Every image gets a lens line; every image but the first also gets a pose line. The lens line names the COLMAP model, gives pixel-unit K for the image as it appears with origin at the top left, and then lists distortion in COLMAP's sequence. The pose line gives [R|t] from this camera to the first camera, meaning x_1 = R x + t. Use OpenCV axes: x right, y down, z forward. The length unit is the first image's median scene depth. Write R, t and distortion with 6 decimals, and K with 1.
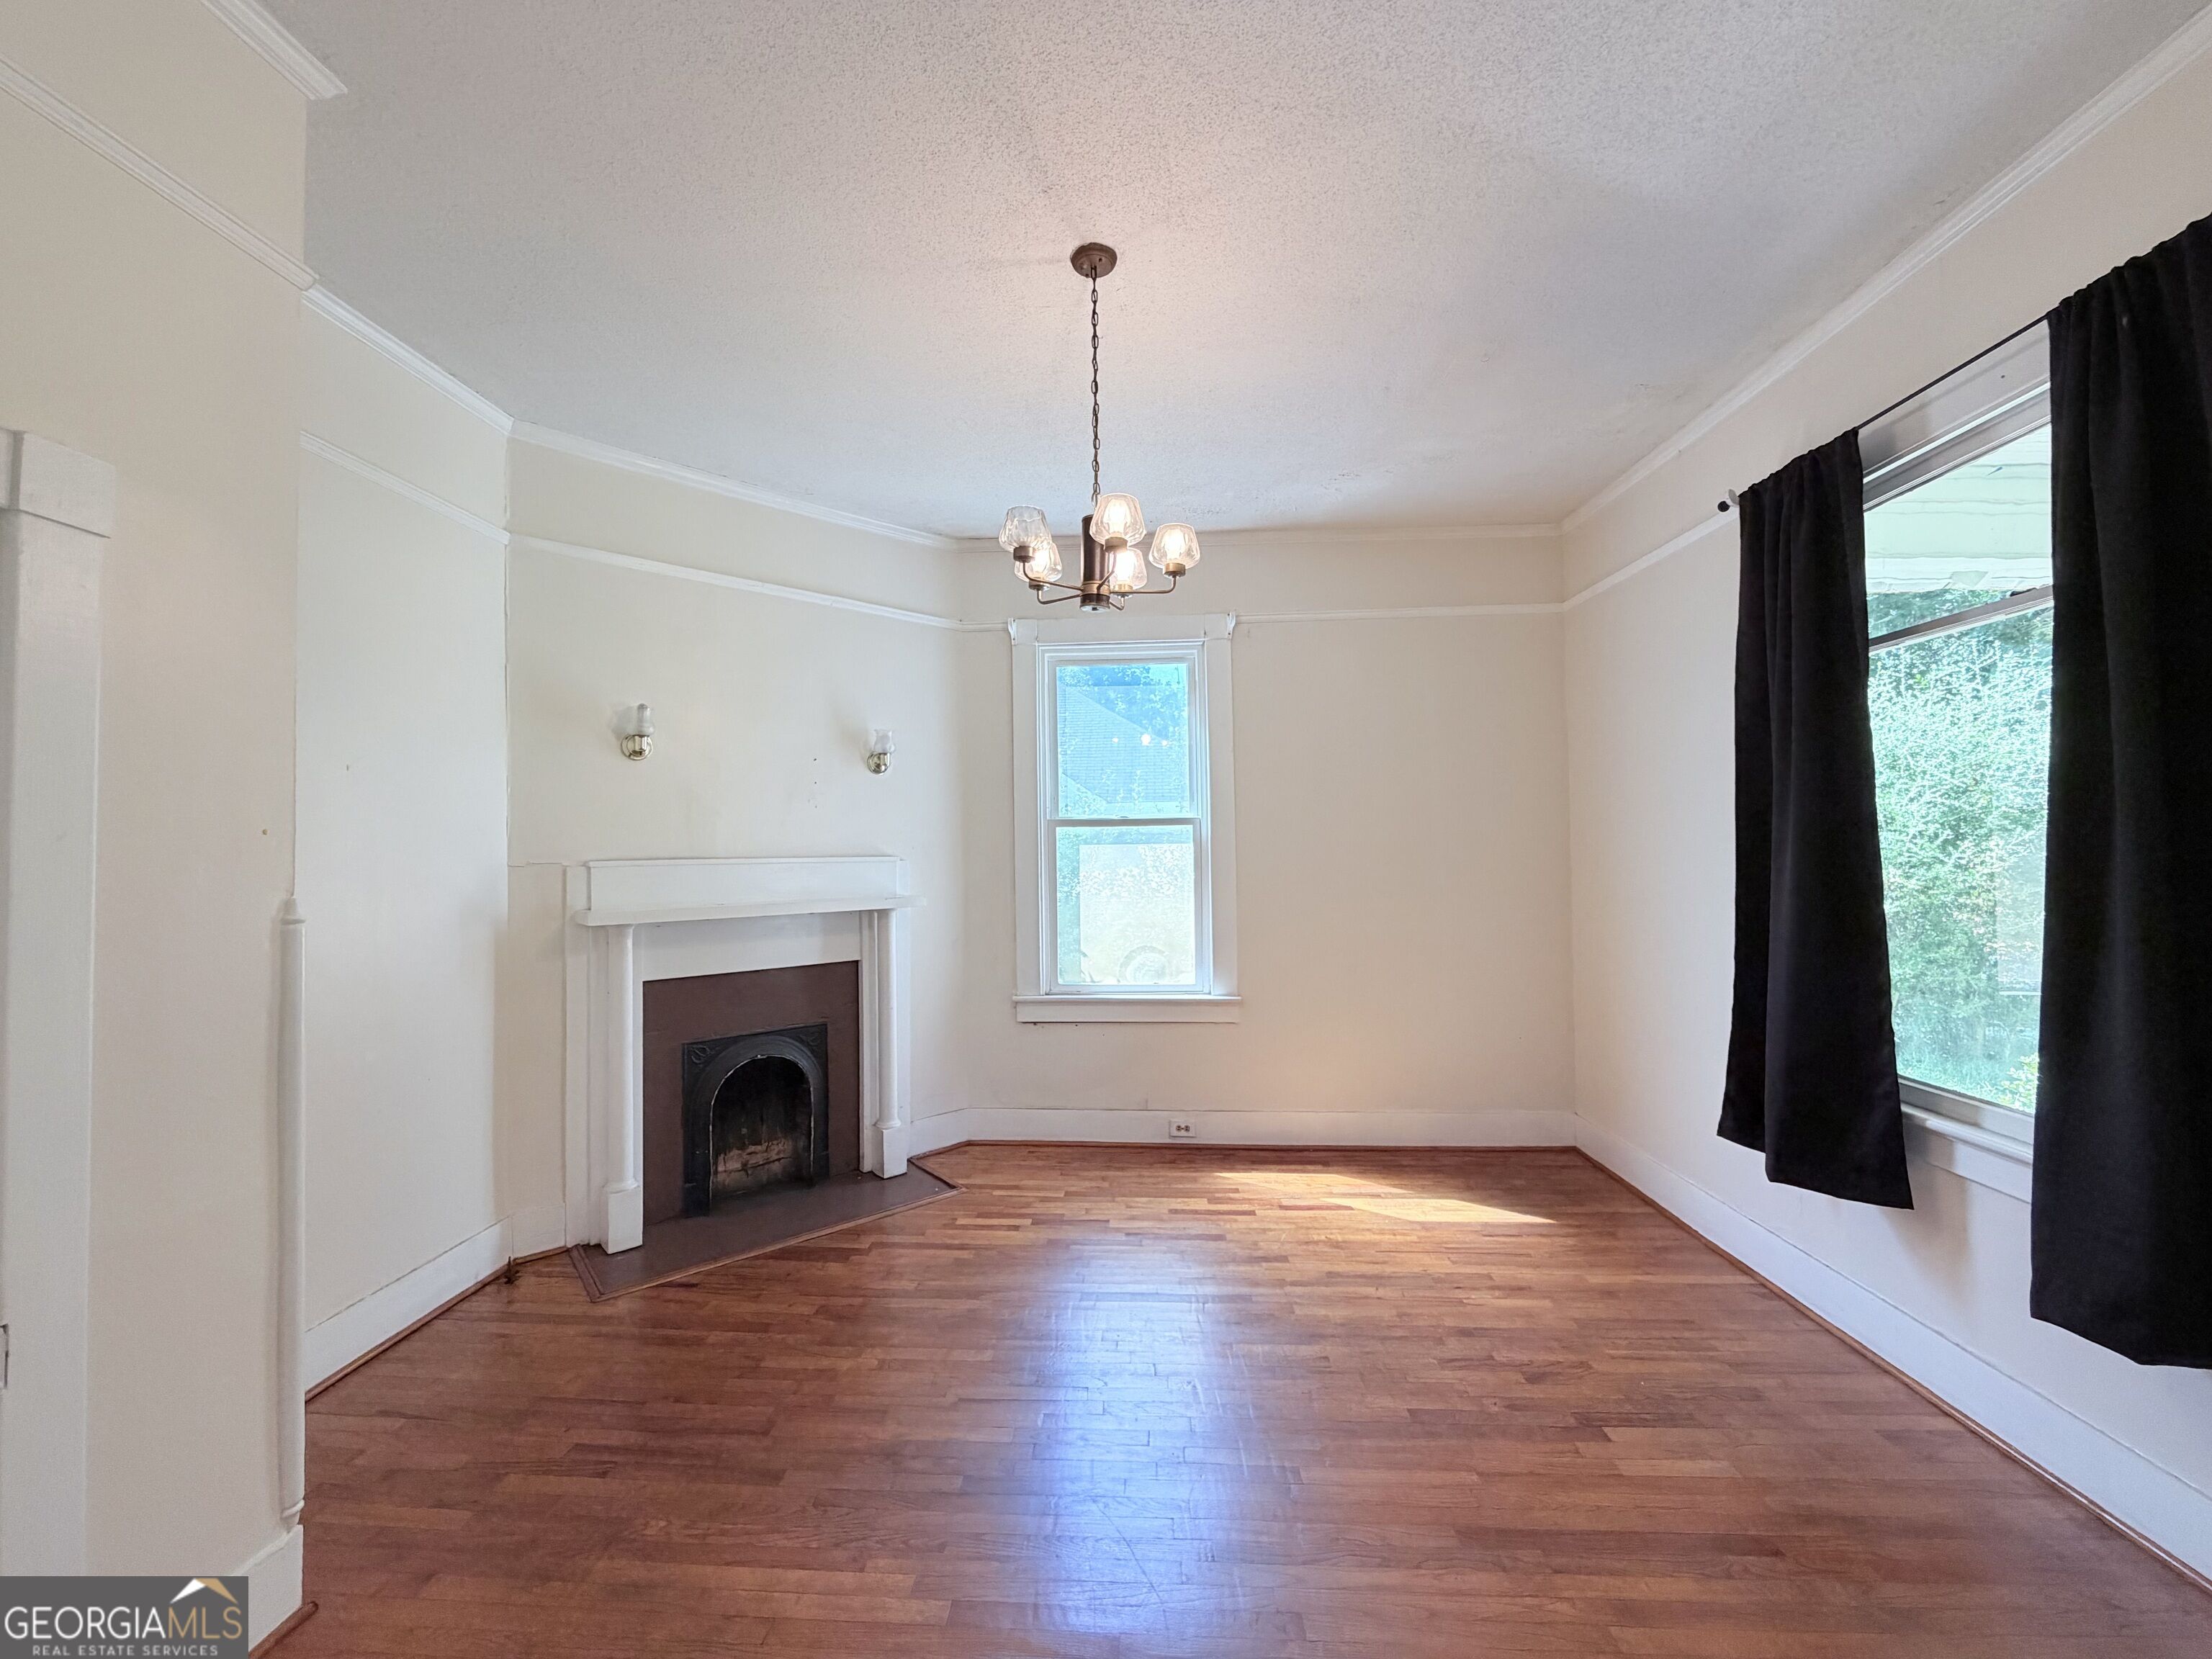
lens RADIAL K [[893.0, 0, 1095.3], [0, 893.0, 838.8], [0, 0, 1]] dist [-0.000170, -0.000120]
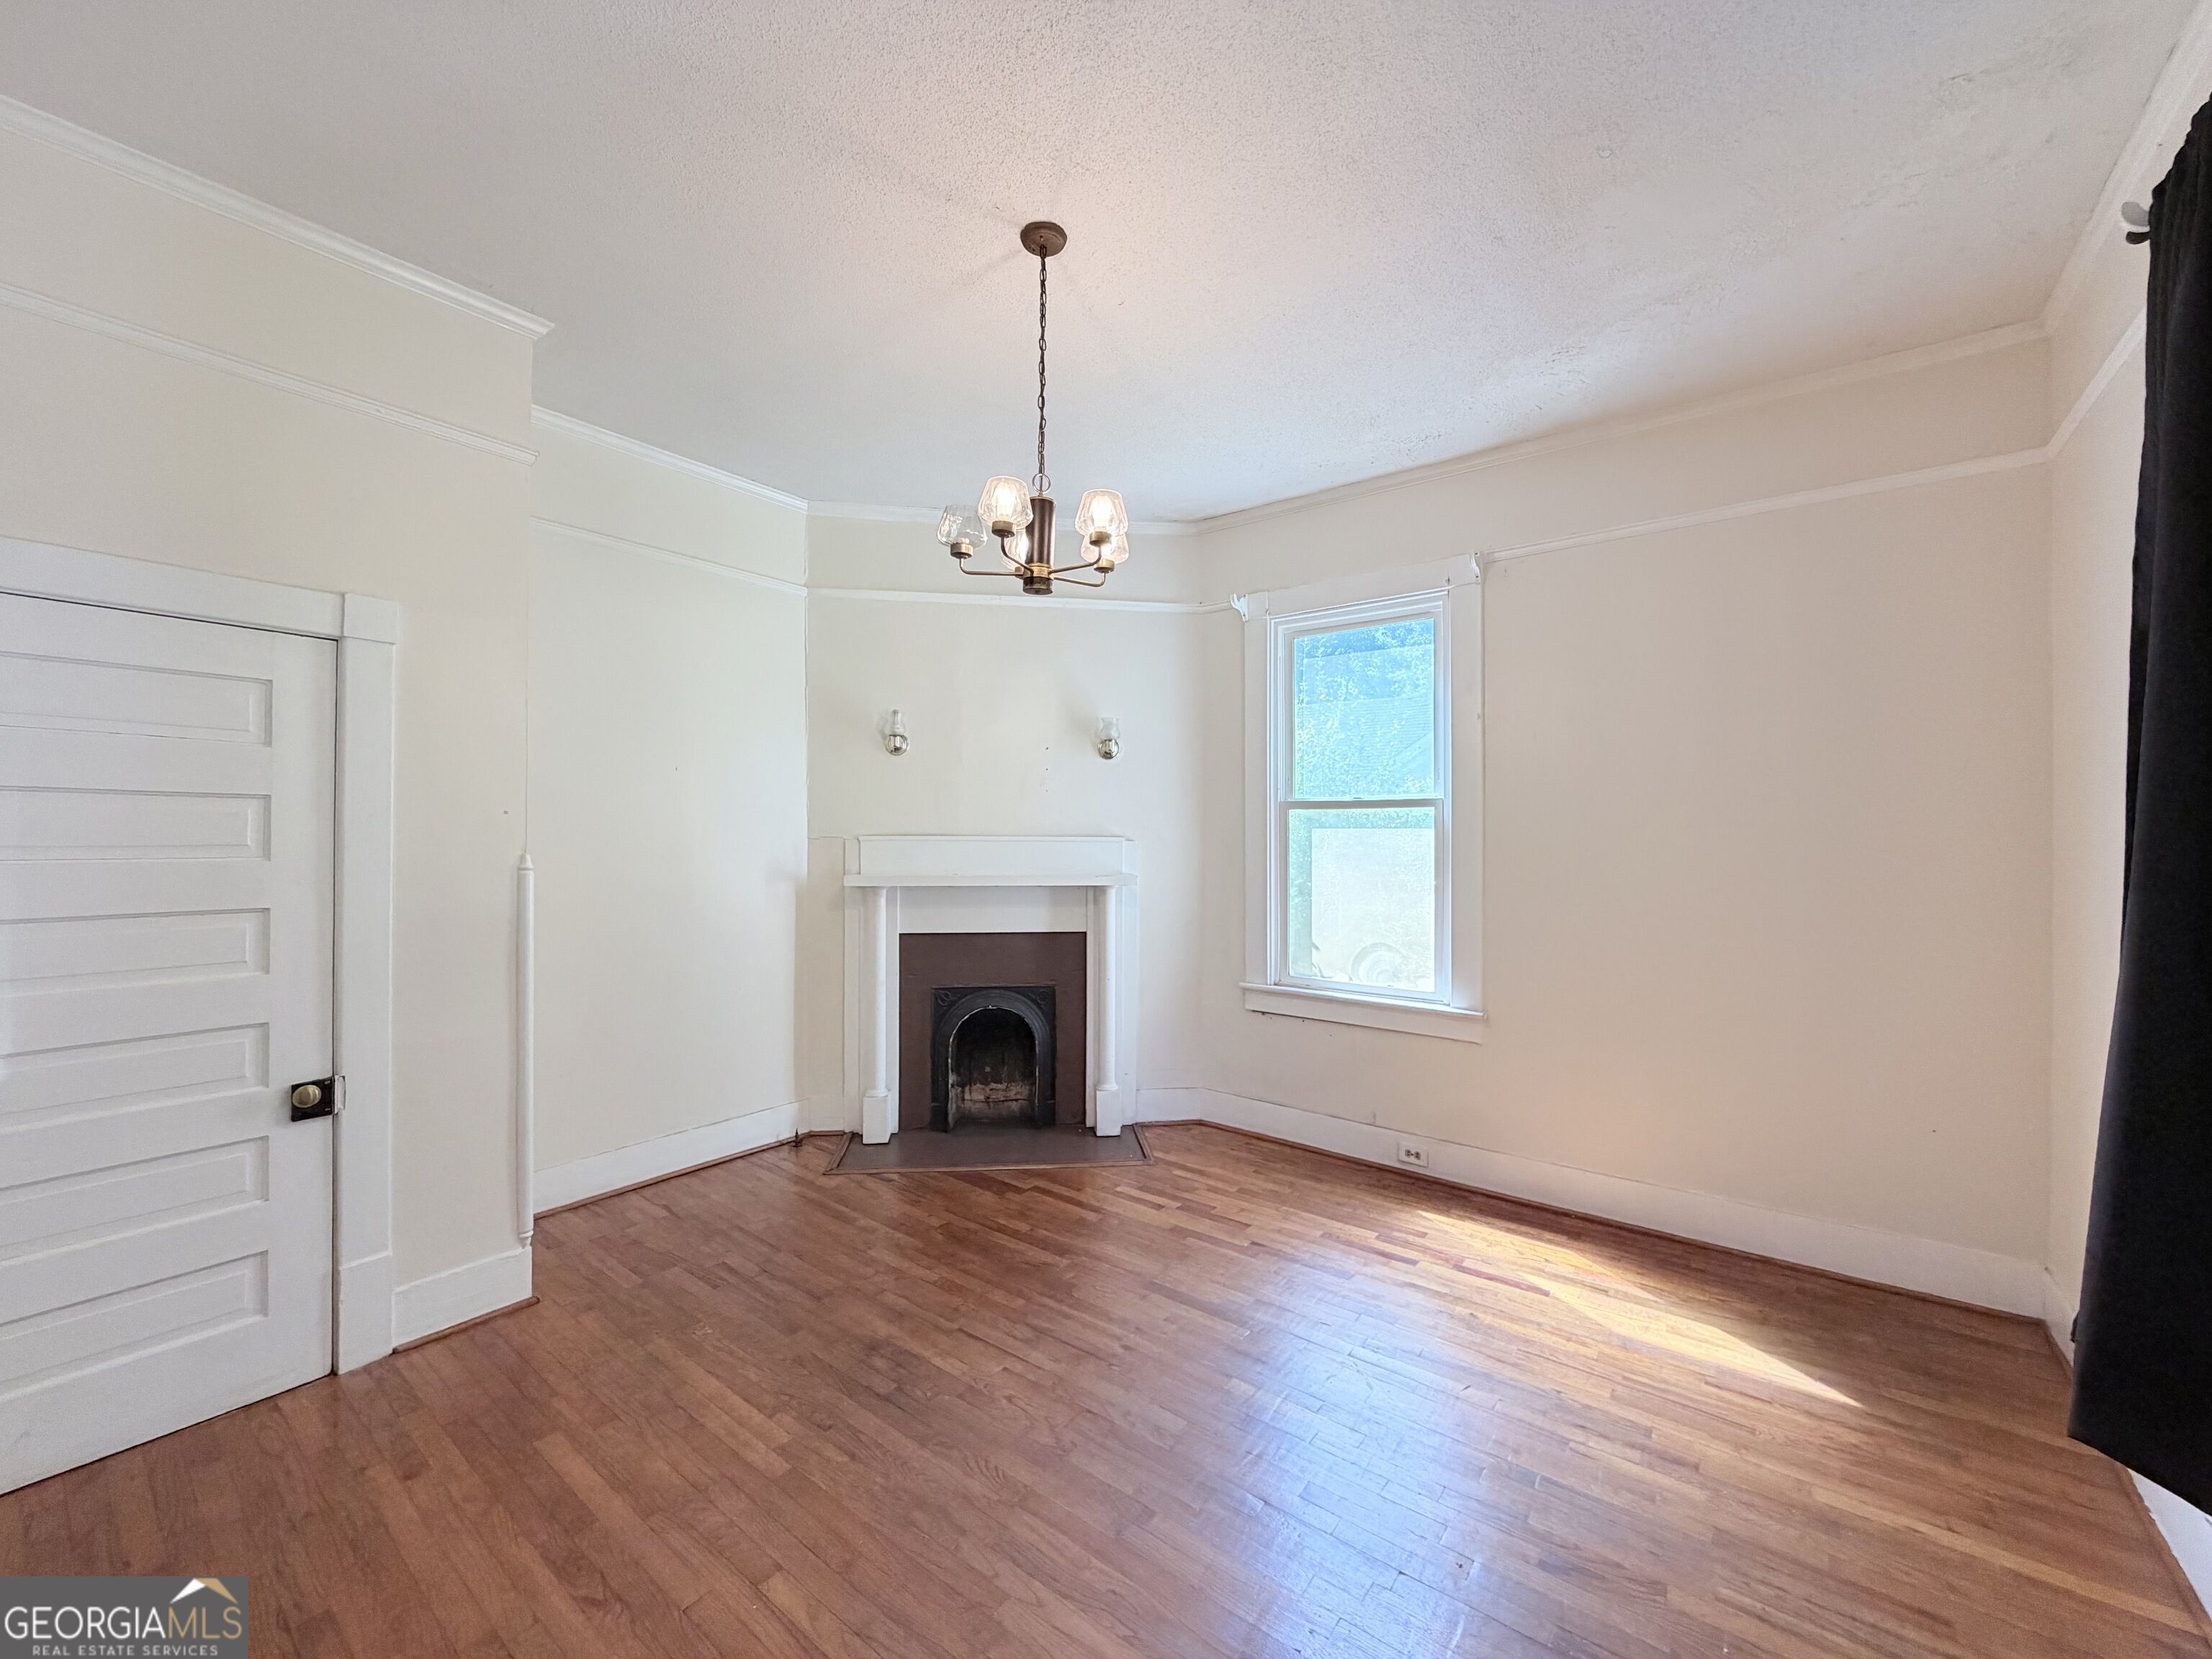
lens RADIAL K [[893.0, 0, 1109.5], [0, 893.0, 838.7], [0, 0, 1]] dist [-0.000170, -0.000120]
pose [[0.821526, 0.019052, -0.569852, 0.414063], [-0.008019, 0.999729, 0.021863, -0.001531], [0.570114, -0.013391, 0.821456, 0.139799]]
